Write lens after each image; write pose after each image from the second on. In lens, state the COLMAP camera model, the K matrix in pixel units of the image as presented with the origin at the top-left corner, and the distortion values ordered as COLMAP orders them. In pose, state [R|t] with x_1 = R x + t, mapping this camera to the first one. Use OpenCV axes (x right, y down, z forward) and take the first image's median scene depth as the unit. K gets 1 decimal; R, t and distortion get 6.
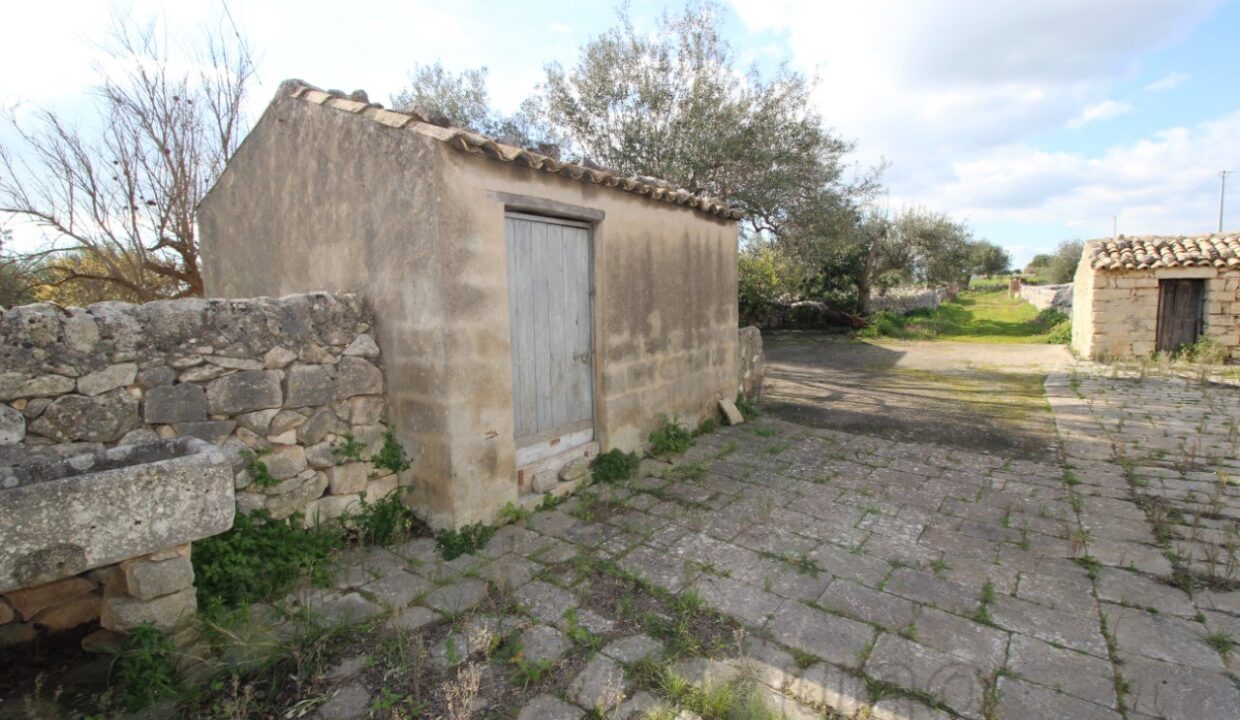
lens RADIAL K [[571.4, 0, 624.1], [0, 571.4, 356.7], [0, 0, 1]] dist [-0.002117, -0.013103]
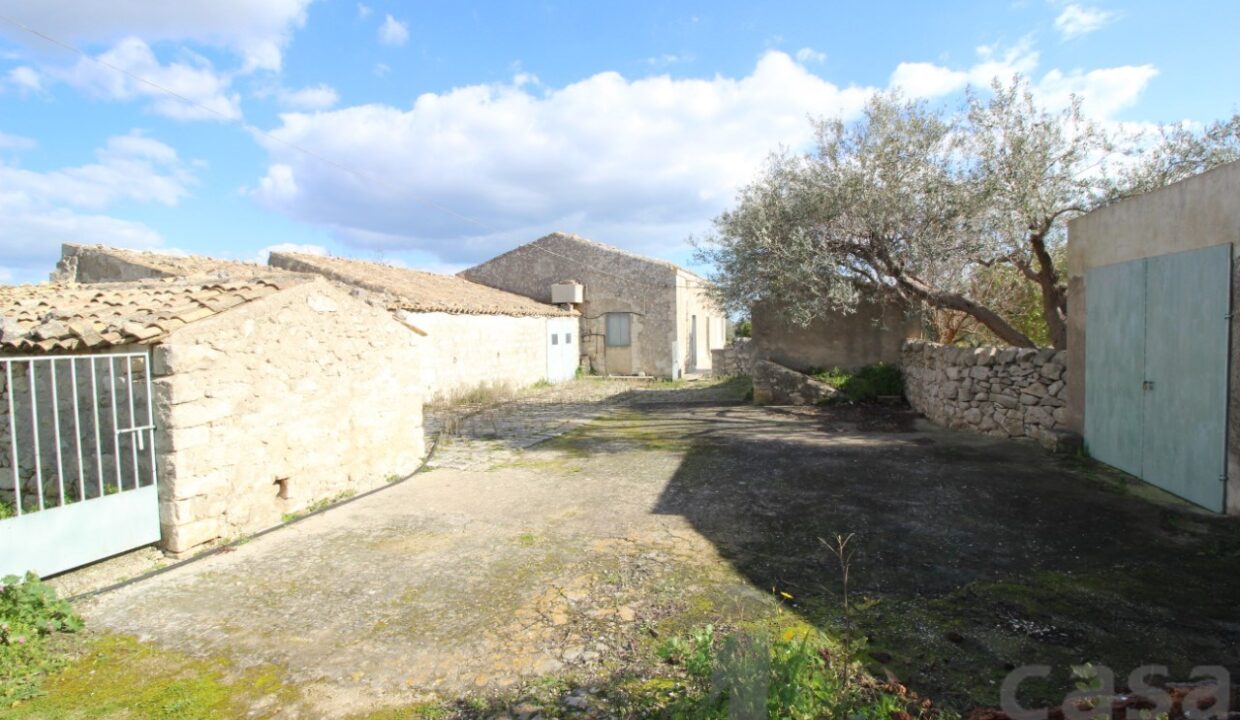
lens RADIAL K [[574.6, 0, 620.0], [0, 574.6, 360.0], [0, 0, 1]] dist [-0.041856, 0.000470]
pose [[-0.948032, 0.060768, -0.312319, 1.217121], [0.013234, 0.988274, 0.152118, -0.338942], [0.317900, 0.140079, -0.937719, 2.599803]]
